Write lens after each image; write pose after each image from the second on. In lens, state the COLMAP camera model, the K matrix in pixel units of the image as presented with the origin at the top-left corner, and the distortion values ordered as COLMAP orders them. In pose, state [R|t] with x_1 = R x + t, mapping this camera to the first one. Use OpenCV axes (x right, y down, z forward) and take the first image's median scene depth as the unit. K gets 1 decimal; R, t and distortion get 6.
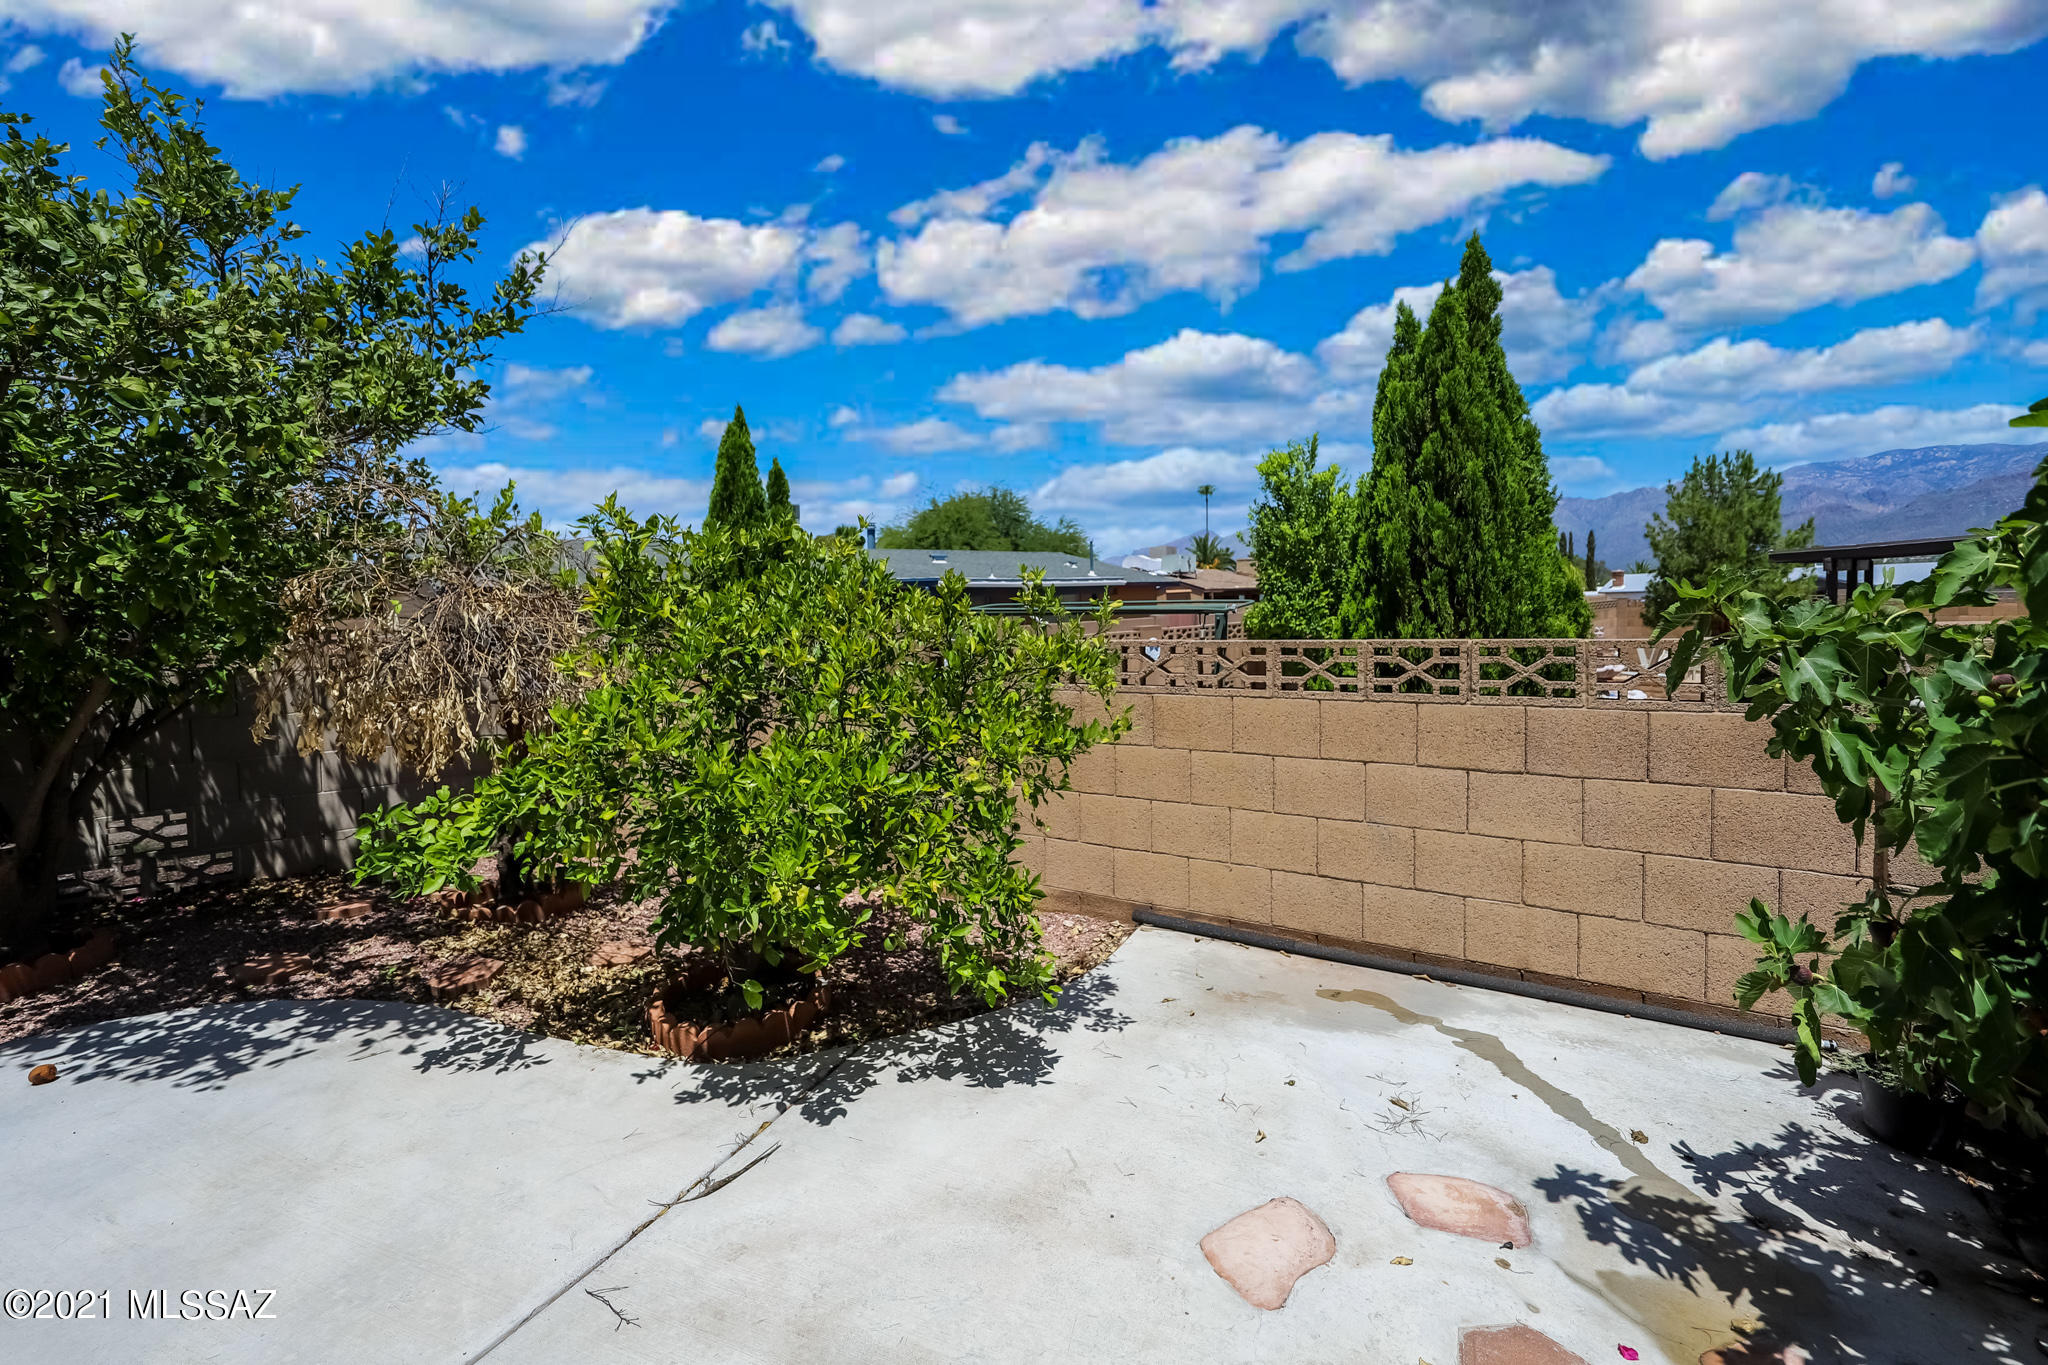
lens RADIAL K [[830.7, 0, 1029.6], [0, 830.7, 674.0], [0, 0, 1]] dist [0.004134, -0.000534]
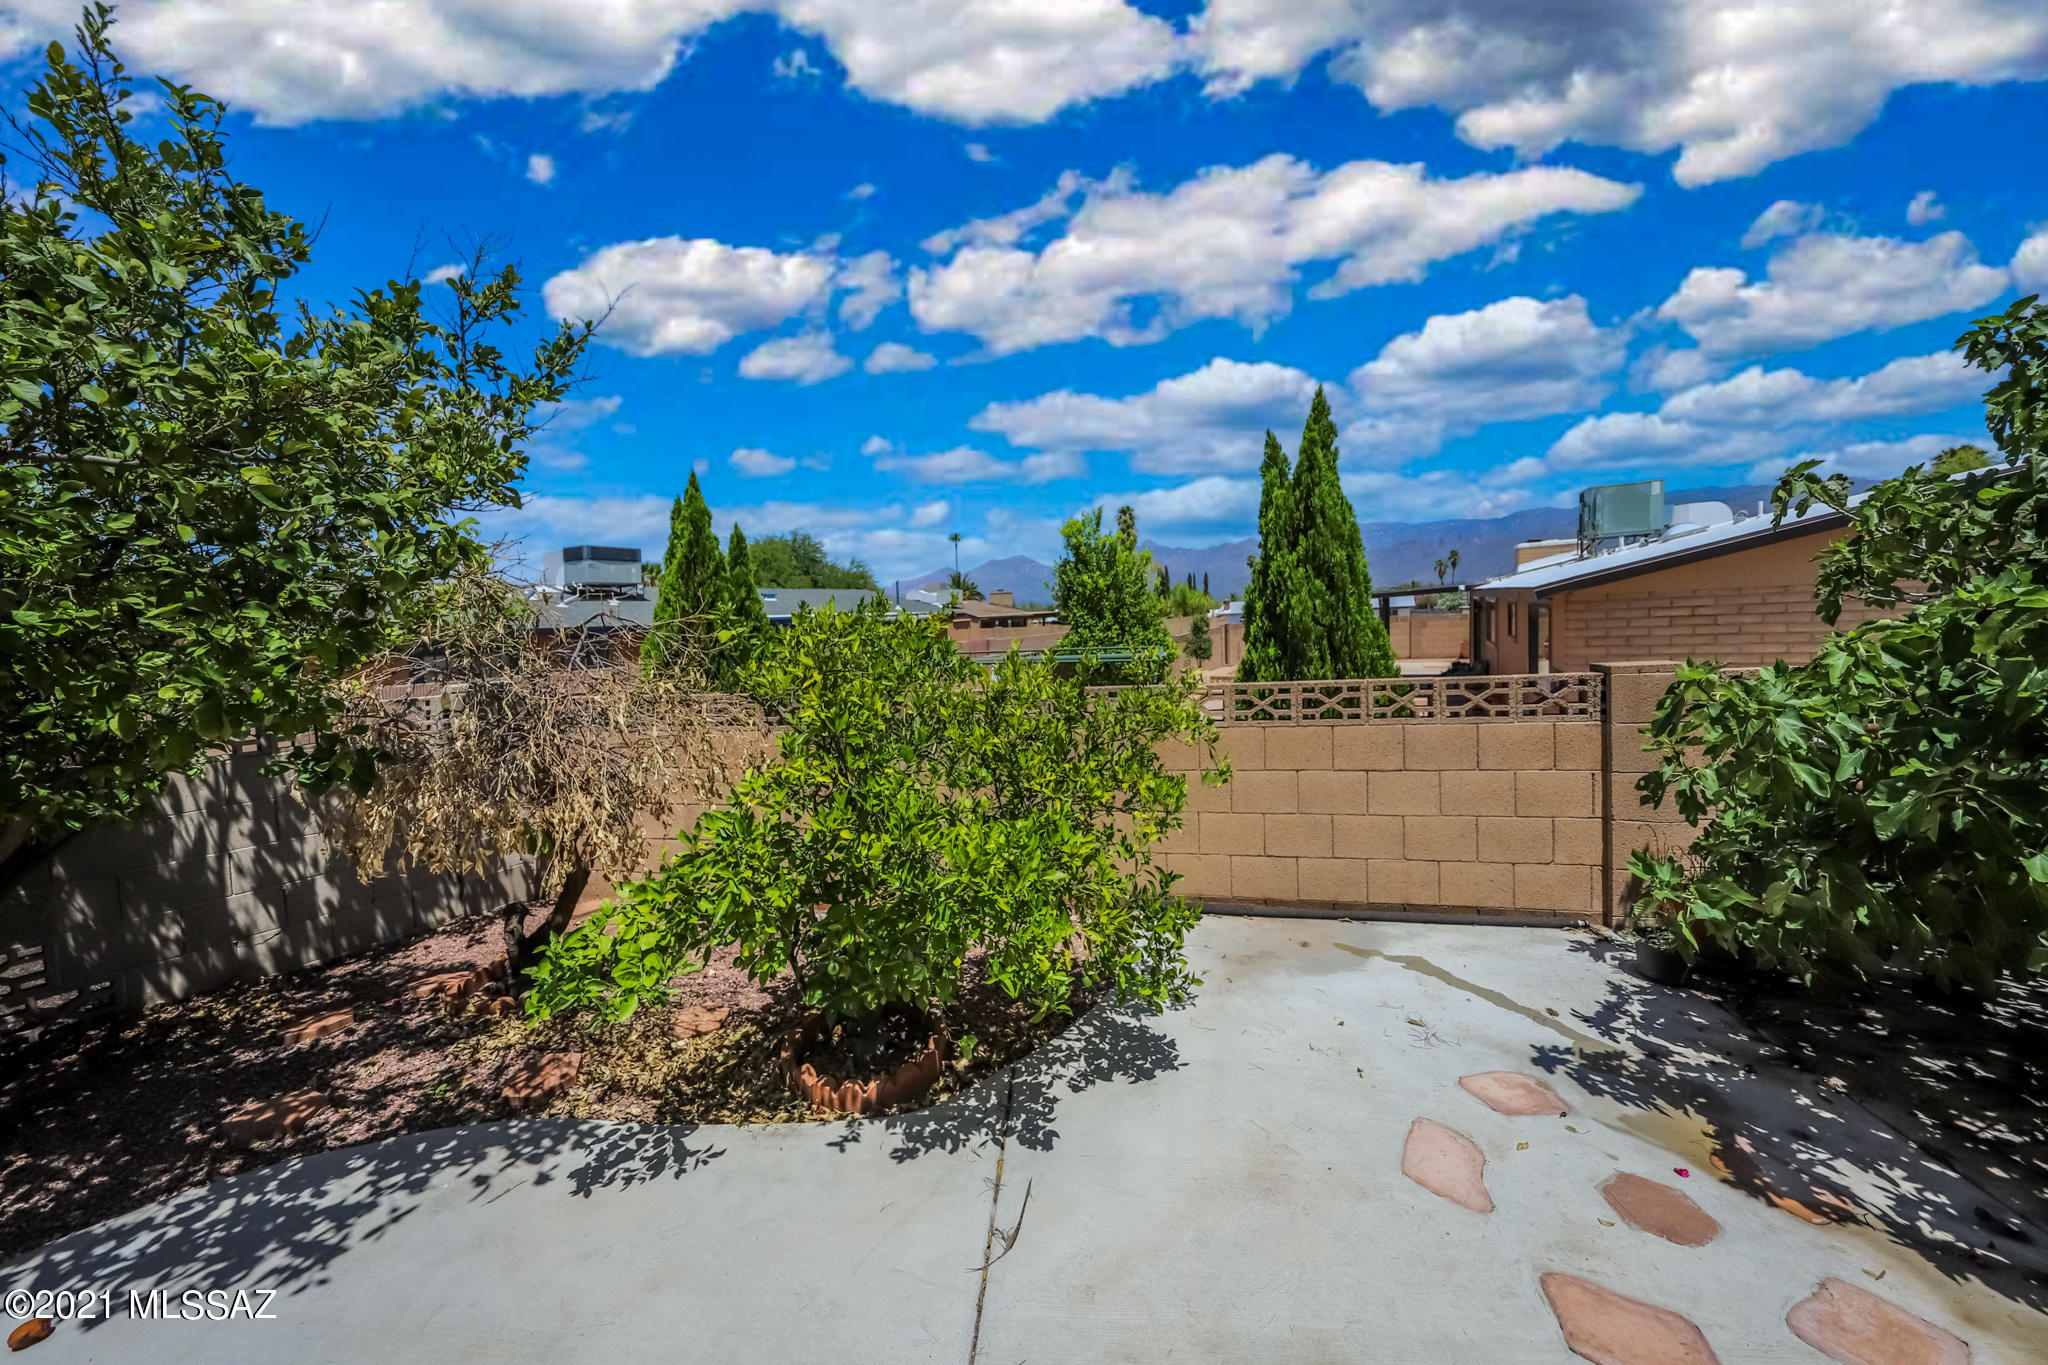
lens RADIAL K [[669.9, 0, 1025.3], [0, 669.9, 677.8], [0, 0, 1]] dist [-0.005417, 0.000291]
pose [[0.954231, -0.047883, 0.295213, -0.407477], [0.053239, 0.998530, -0.010128, -0.058761], [-0.294295, 0.025381, 0.955378, 0.121851]]
